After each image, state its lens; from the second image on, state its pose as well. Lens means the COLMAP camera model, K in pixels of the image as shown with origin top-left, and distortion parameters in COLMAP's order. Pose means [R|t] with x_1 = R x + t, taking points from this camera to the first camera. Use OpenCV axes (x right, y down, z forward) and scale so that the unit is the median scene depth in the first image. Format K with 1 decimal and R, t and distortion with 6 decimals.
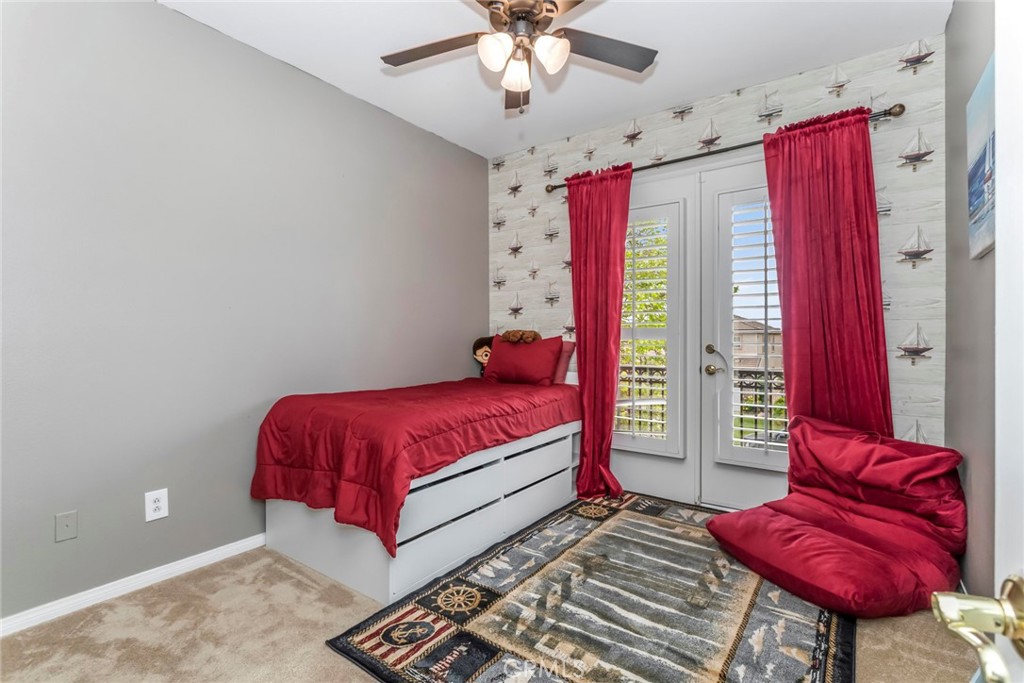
lens RADIAL K [[482.9, 0, 511.5], [0, 482.9, 346.5], [0, 0, 1]] dist [0.000750, 0.000435]
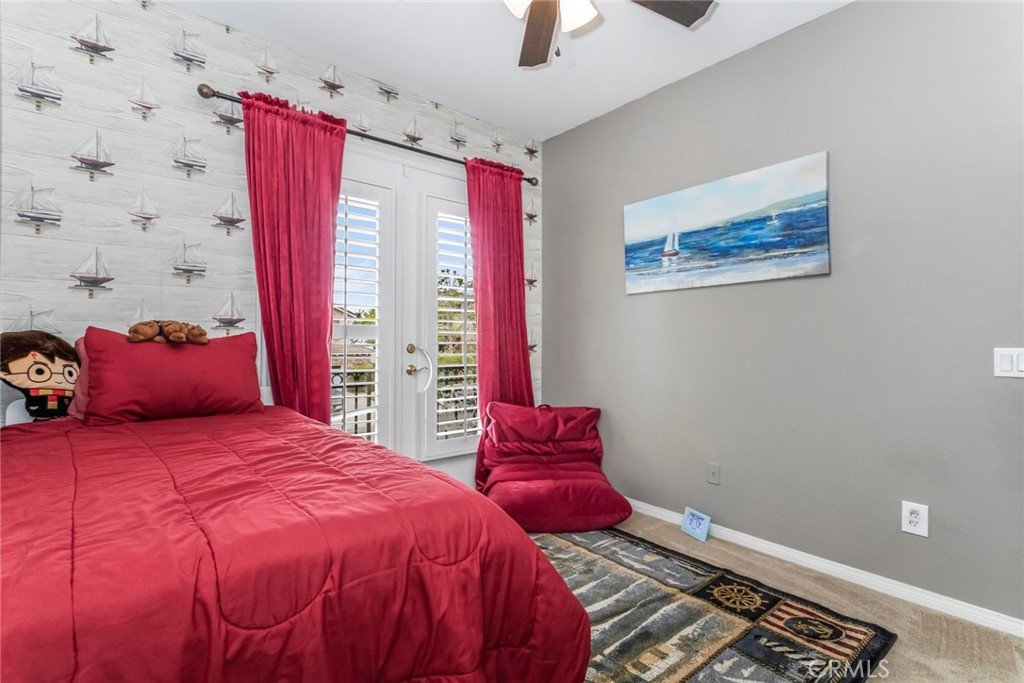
lens RADIAL K [[482.9, 0, 511.3], [0, 482.9, 337.4], [0, 0, 1]] dist [0.000750, 0.000435]
pose [[0.244104, 0.005790, 0.969732, -0.540406], [0.014935, 0.999841, -0.009729, -0.004935], [-0.969634, 0.016858, 0.243979, 0.621786]]
